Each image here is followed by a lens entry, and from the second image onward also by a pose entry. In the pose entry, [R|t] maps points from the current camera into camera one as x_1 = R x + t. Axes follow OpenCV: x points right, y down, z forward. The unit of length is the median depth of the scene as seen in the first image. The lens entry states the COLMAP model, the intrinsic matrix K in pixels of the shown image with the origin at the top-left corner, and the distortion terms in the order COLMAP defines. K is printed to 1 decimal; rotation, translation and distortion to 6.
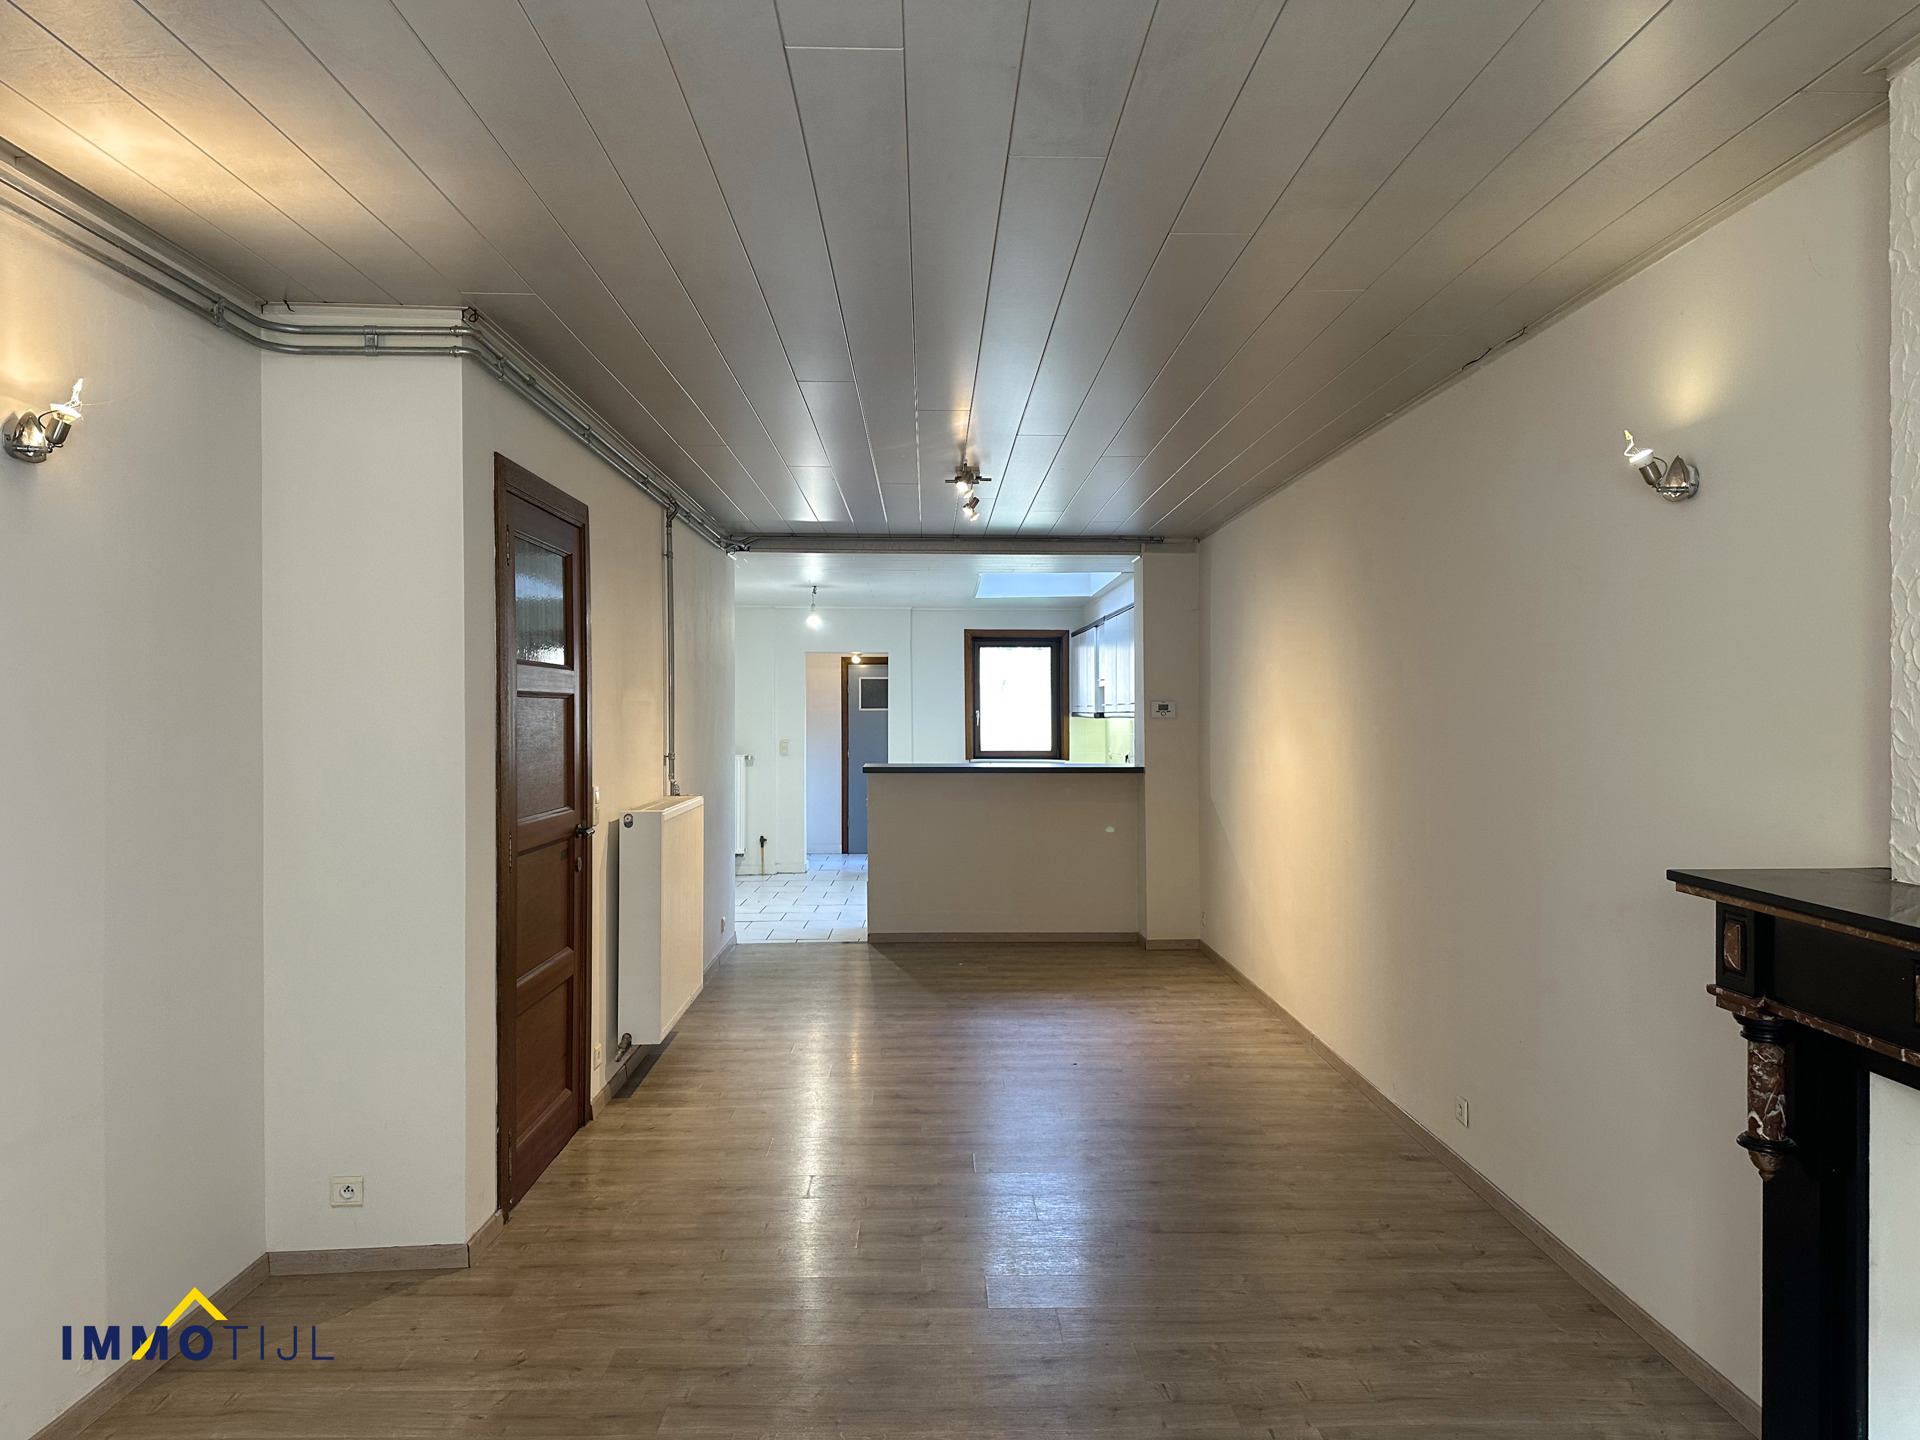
lens RADIAL K [[1366.5, 0, 982.9], [0, 1366.5, 715.5], [0, 0, 1]] dist [0.134654, -0.208570]
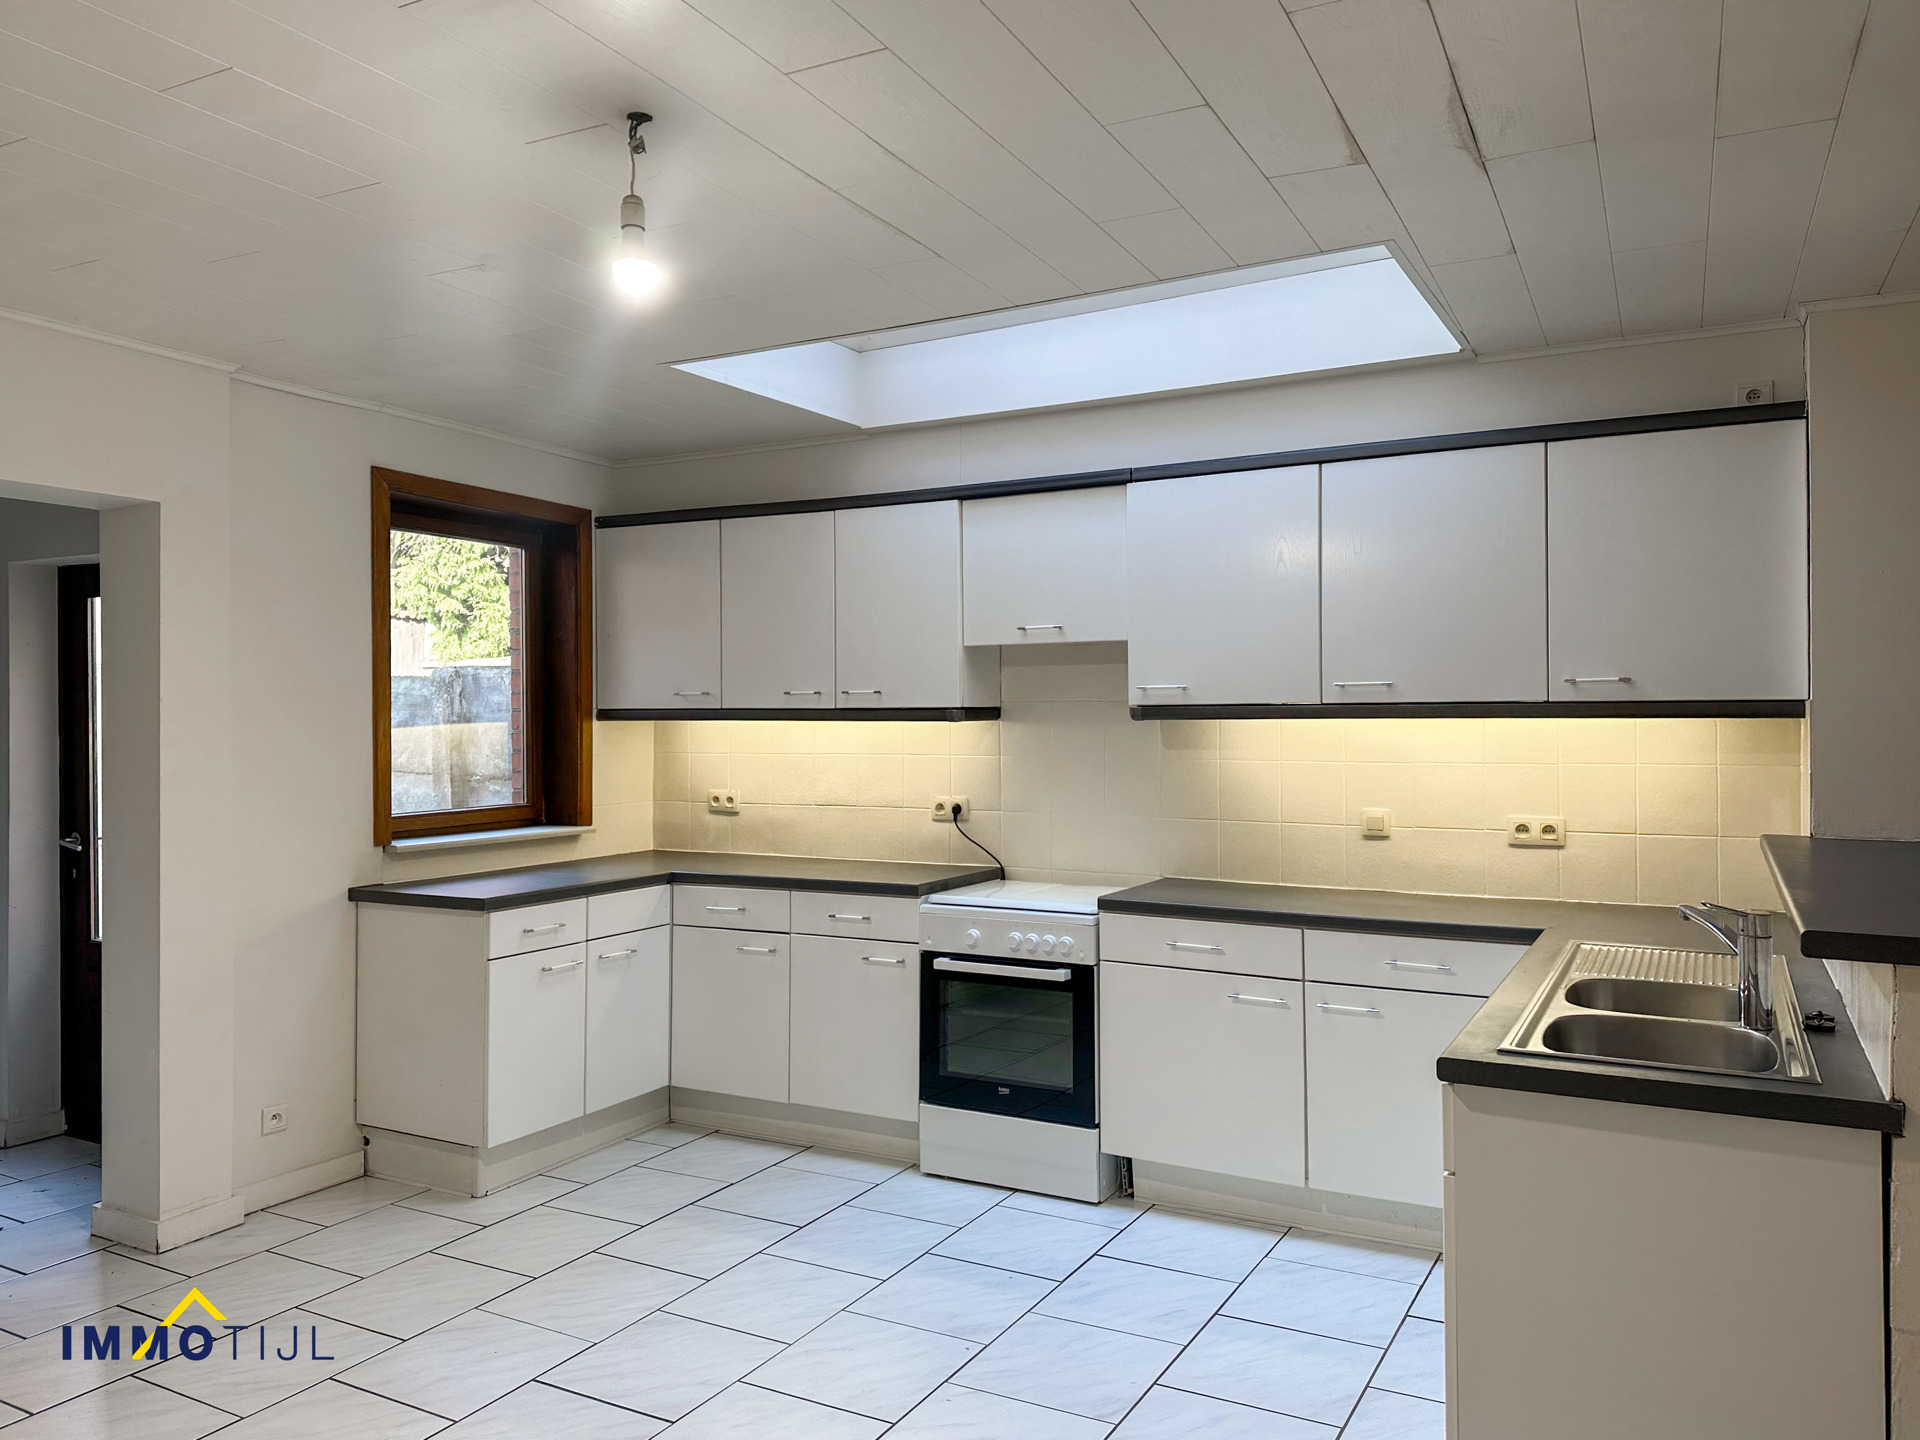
lens RADIAL K [[1359.4, 0, 941.9], [0, 1359.4, 730.5], [0, 0, 1]] dist [0.095067, -0.110011]
pose [[0.519667, -0.007024, 0.854340, -0.499144], [0.006036, 0.999971, 0.004550, 0.006133], [-0.854348, 0.002793, 0.519695, 1.459665]]
